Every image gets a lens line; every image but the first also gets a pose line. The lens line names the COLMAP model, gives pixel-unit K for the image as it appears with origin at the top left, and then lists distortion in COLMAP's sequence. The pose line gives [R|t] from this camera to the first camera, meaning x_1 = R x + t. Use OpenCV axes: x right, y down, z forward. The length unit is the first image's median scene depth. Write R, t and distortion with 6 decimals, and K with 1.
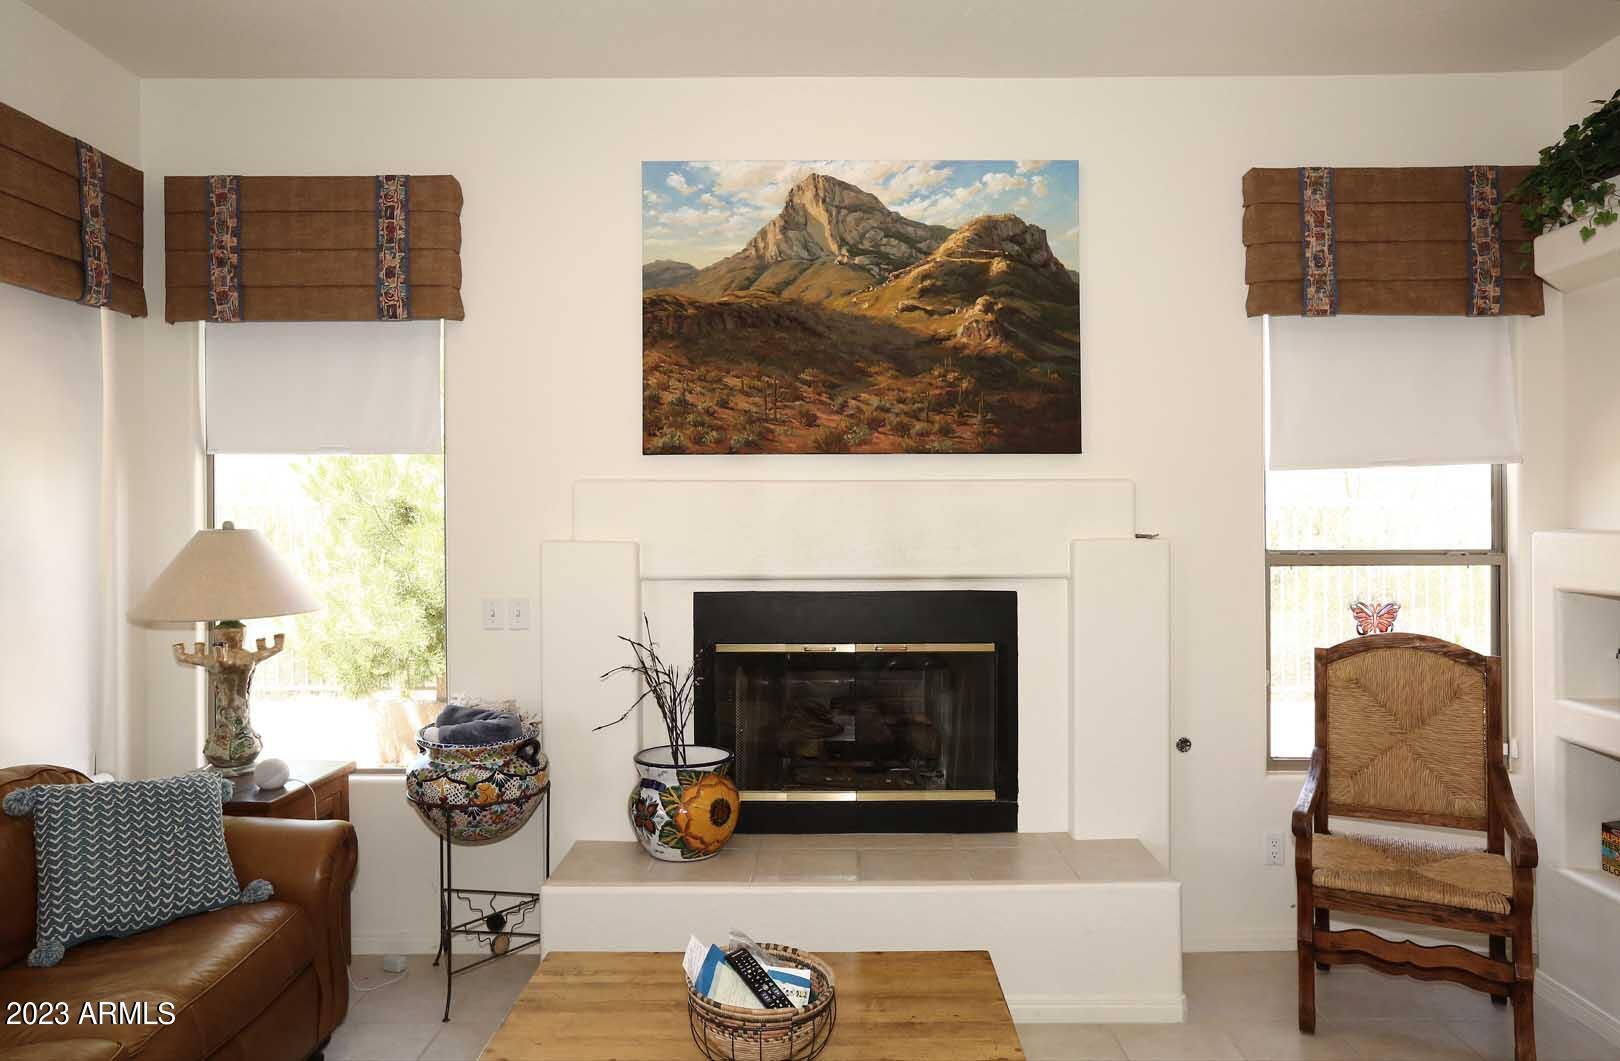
lens RADIAL K [[1064.5, 0, 814.2], [0, 1064.5, 531.3], [0, 0, 1]] dist [-0.019372, 0.018484]
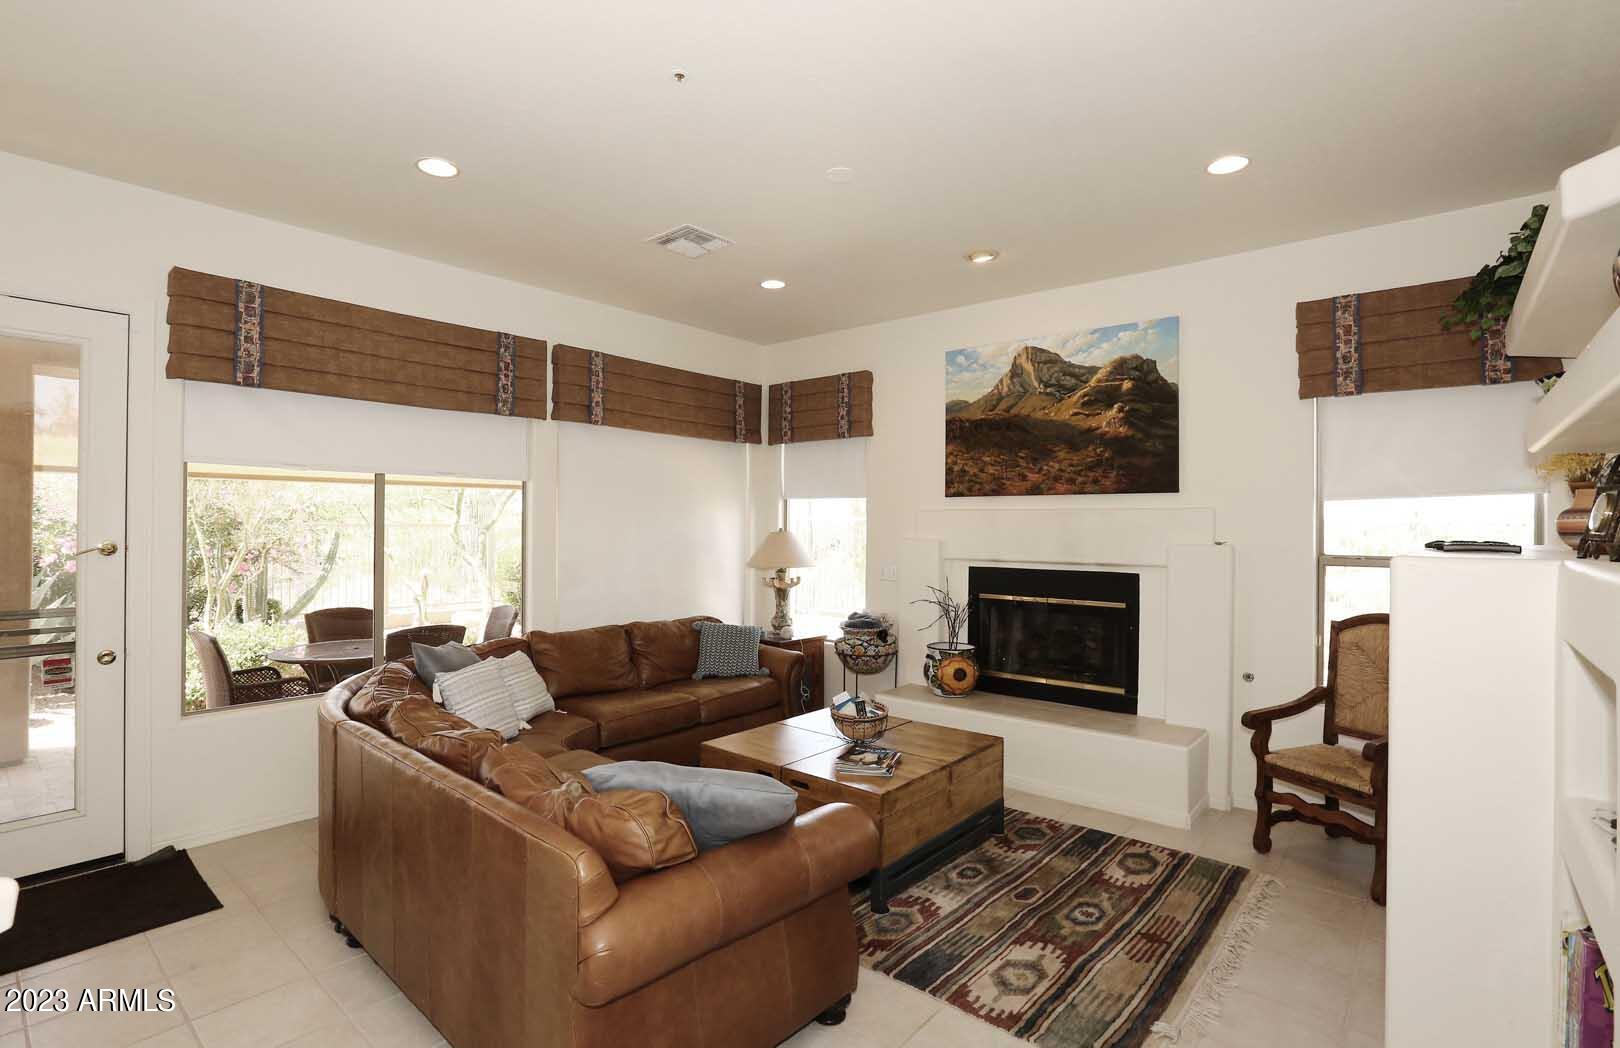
lens RADIAL K [[768.4, 0, 807.8], [0, 768.4, 528.4], [0, 0, 1]] dist [0.002659, 0.000510]
pose [[0.771197, 0.010945, -0.636503, 0.572628], [-0.013648, 0.999907, 0.000658, -0.010031], [0.636450, 0.008179, 0.771274, -0.293122]]
